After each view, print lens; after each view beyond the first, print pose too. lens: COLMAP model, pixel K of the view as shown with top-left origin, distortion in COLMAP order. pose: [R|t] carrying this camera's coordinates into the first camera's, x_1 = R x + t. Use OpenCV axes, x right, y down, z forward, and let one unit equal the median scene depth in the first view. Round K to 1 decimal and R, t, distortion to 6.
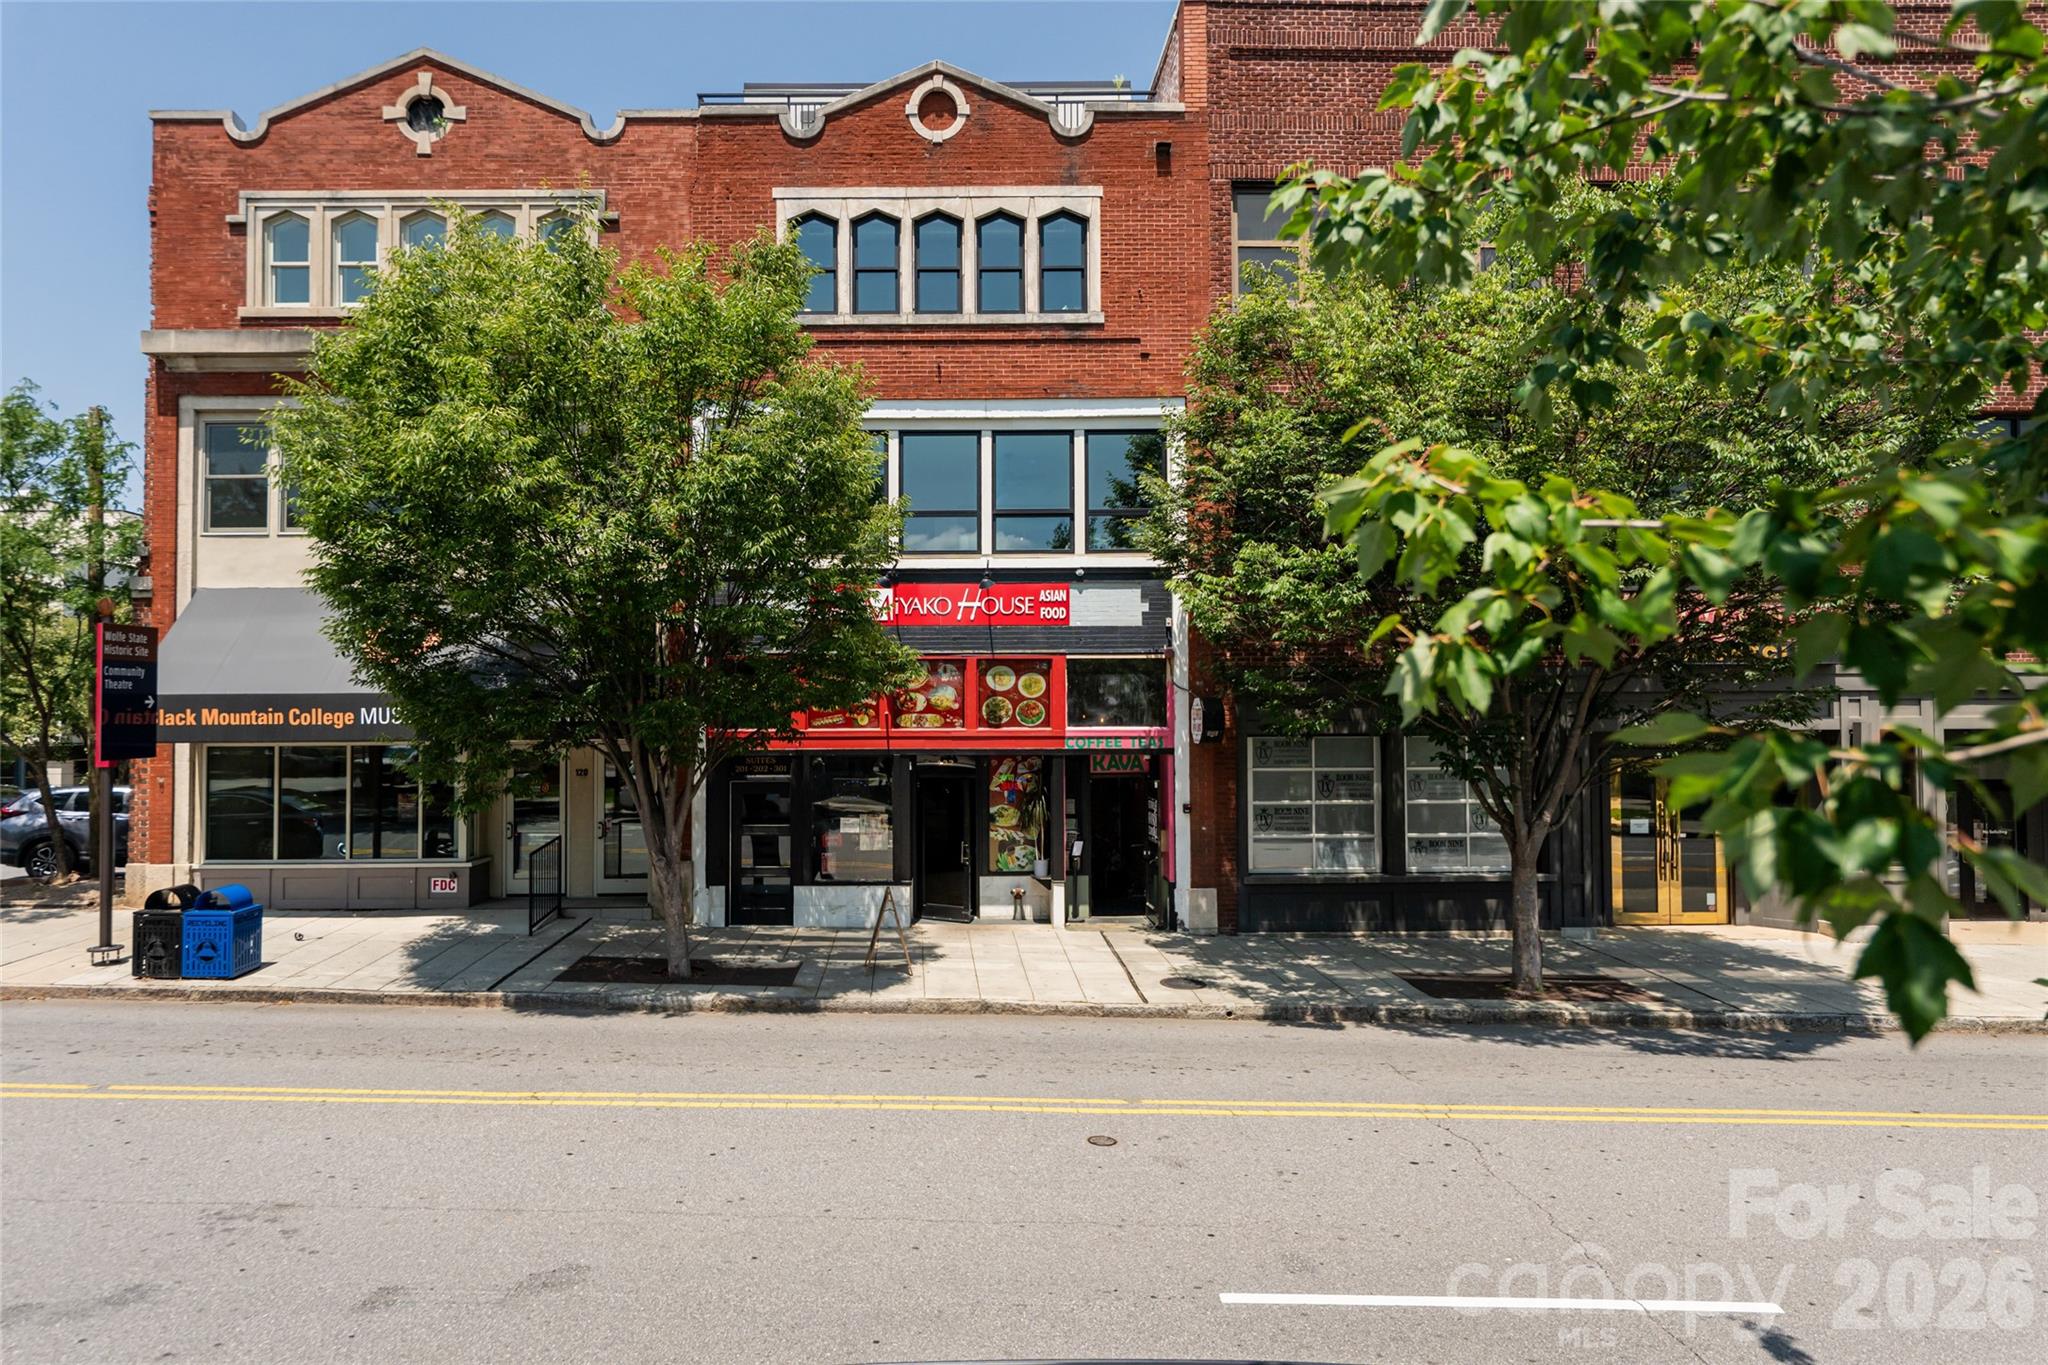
lens RADIAL K [[1118.1, 0, 957.9], [0, 1118.1, 569.9], [0, 0, 1]] dist [-0.000794, -0.000208]
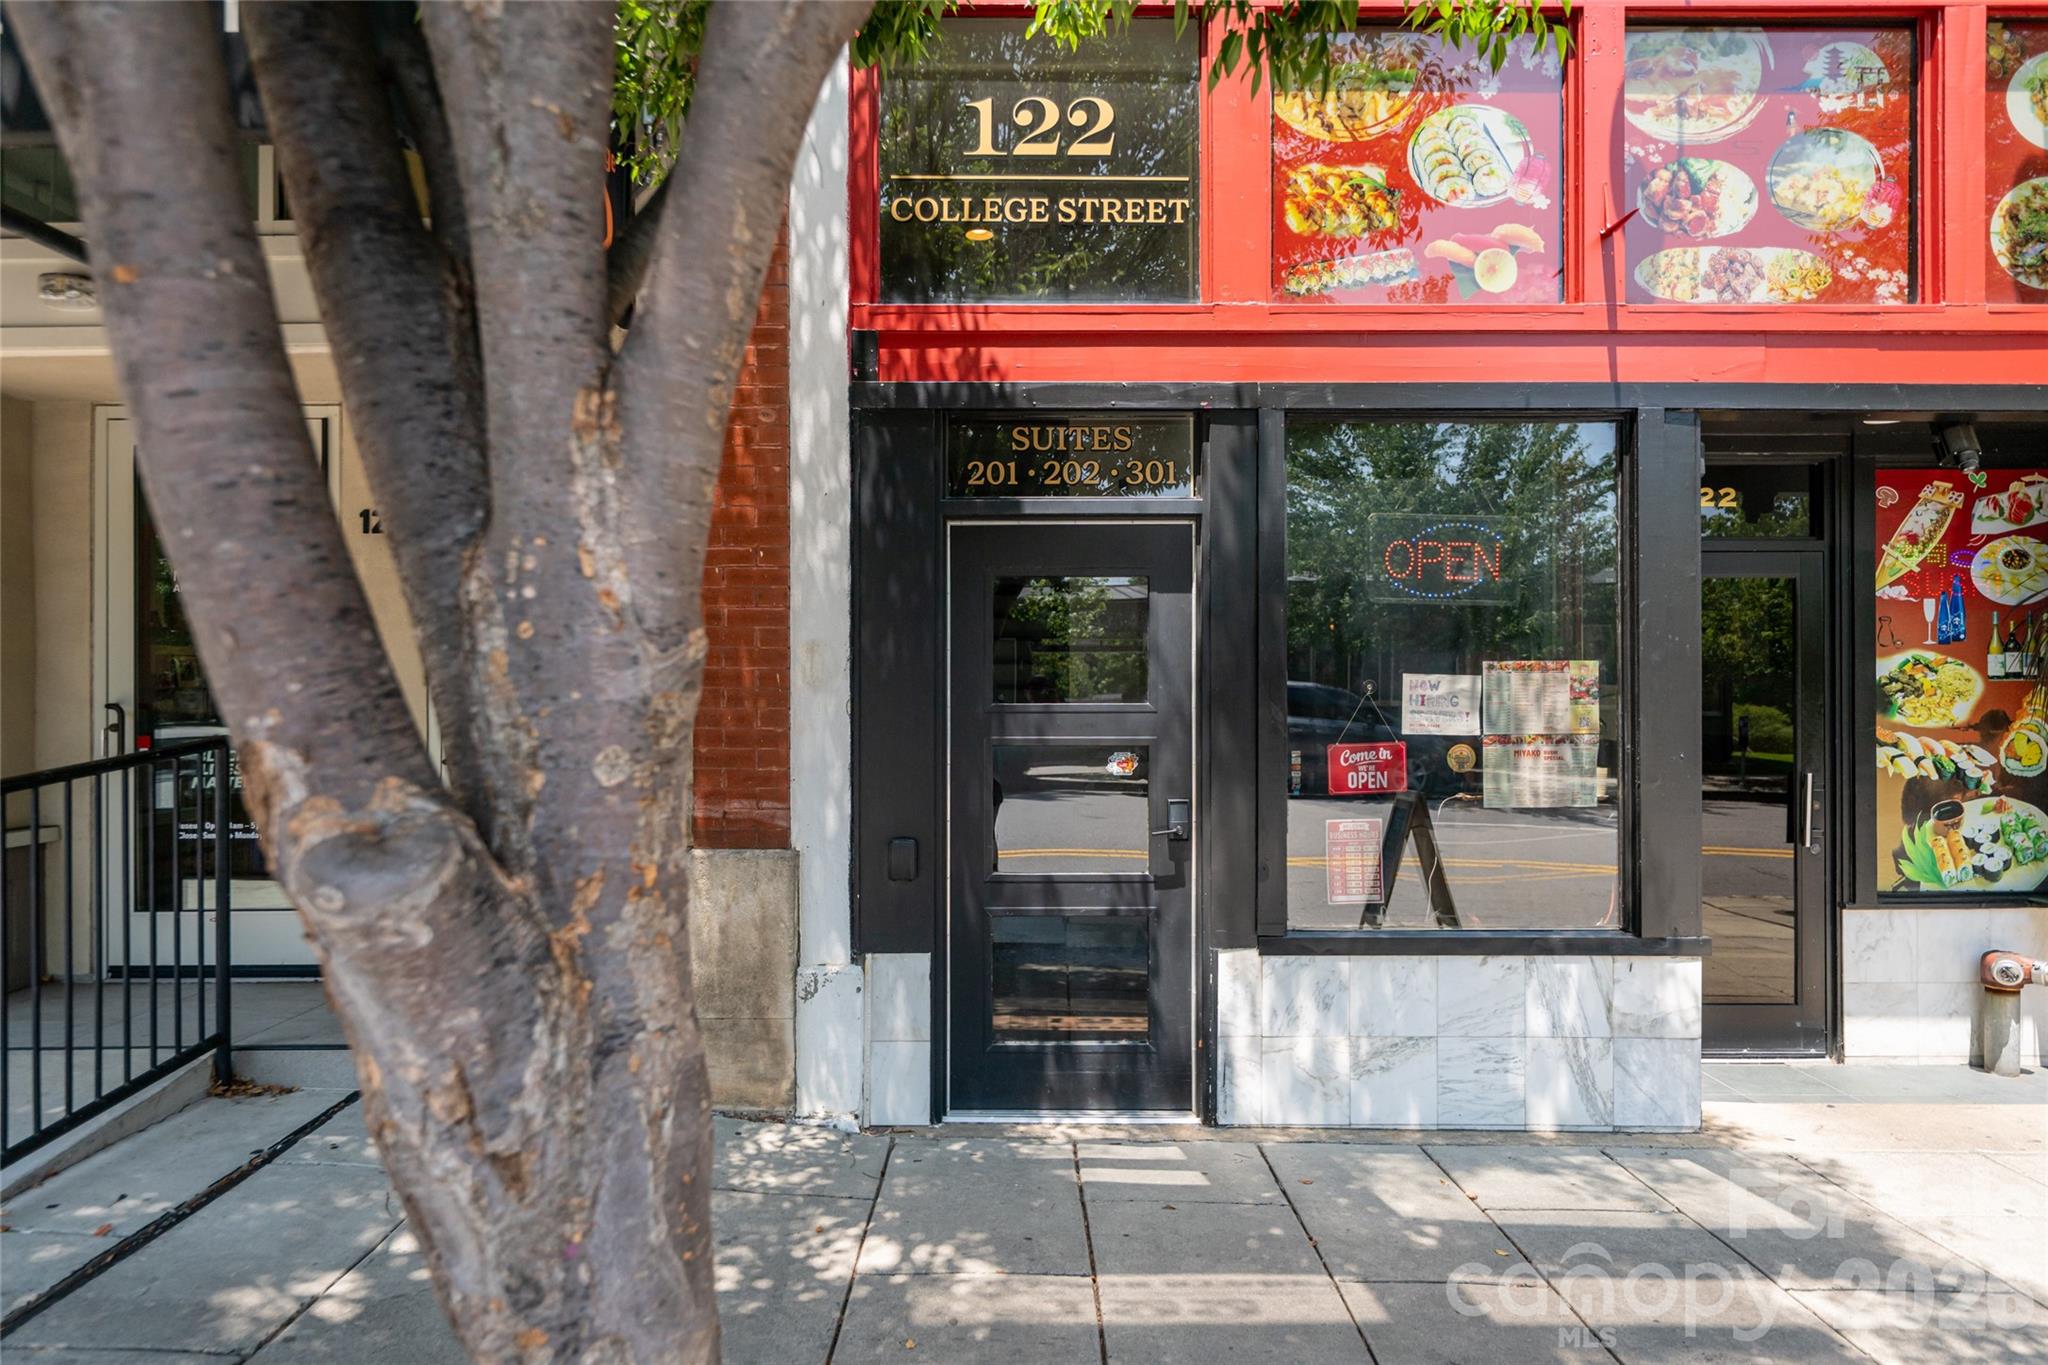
lens RADIAL K [[1370.7, 0, 1024.0], [0, 1370.7, 682.5], [0, 0, 1]] dist [-0.009086, -0.001980]
pose [[0.999893, -0.001093, 0.014618, -0.187768], [-0.000349, 0.995158, 0.098291, 0.192234], [-0.014655, -0.098285, 0.995050, 0.698429]]
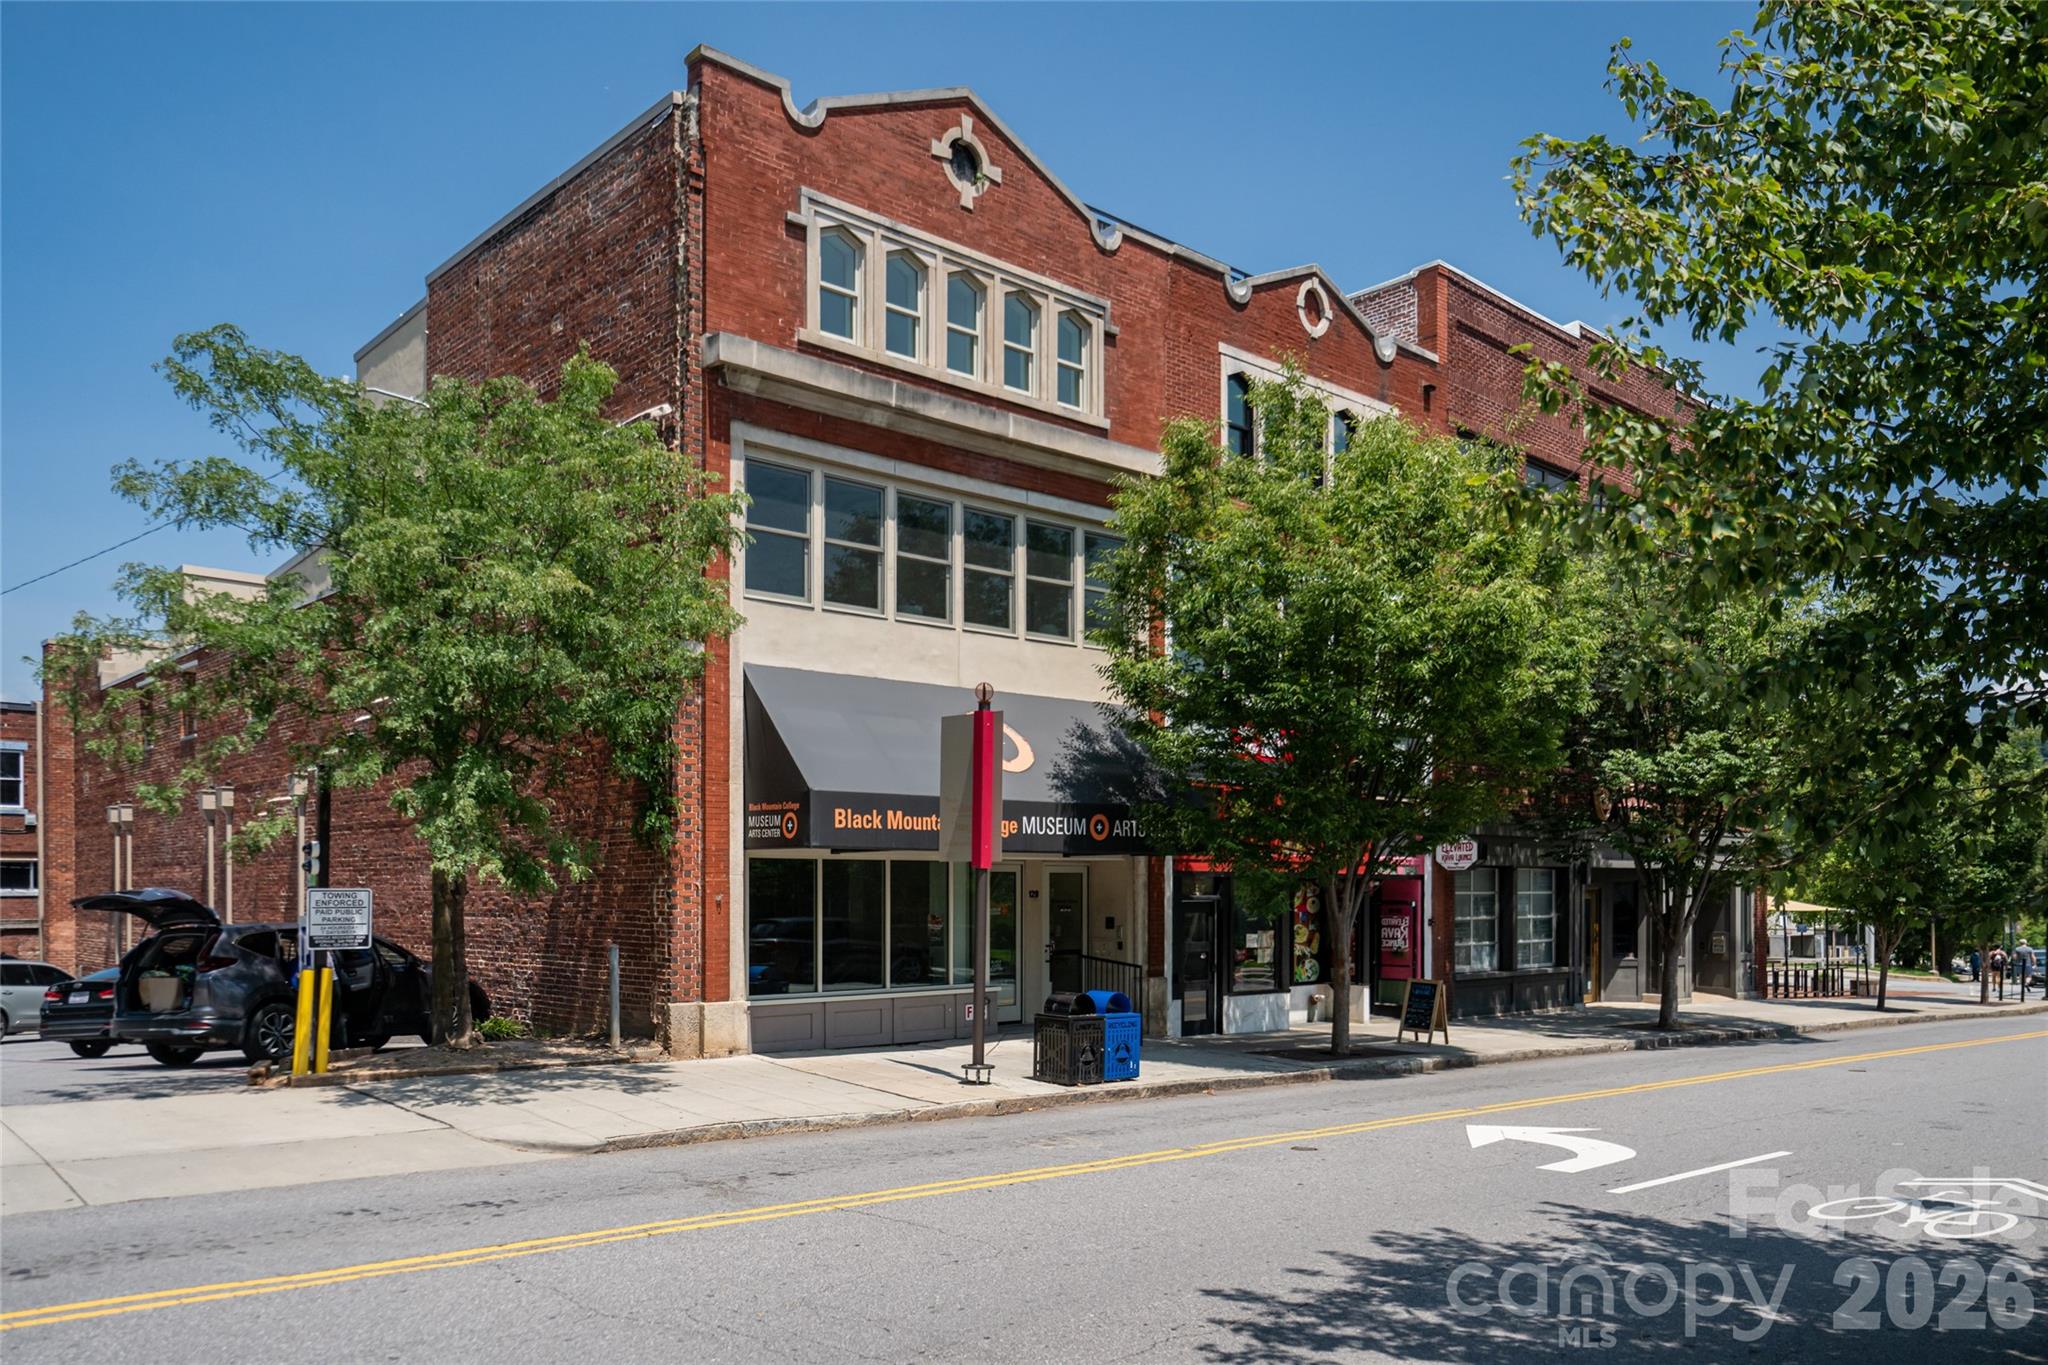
lens RADIAL K [[1516.0, 0, 1024.0], [0, 1516.0, 682.5], [0, 0, 1]] dist [0.005381, 0.000501]
pose [[0.737727, 0.098383, 0.667891, -1.268273], [-0.094437, 0.994636, -0.042202, 0.058840], [-0.668461, -0.031940, 0.743061, 0.047754]]
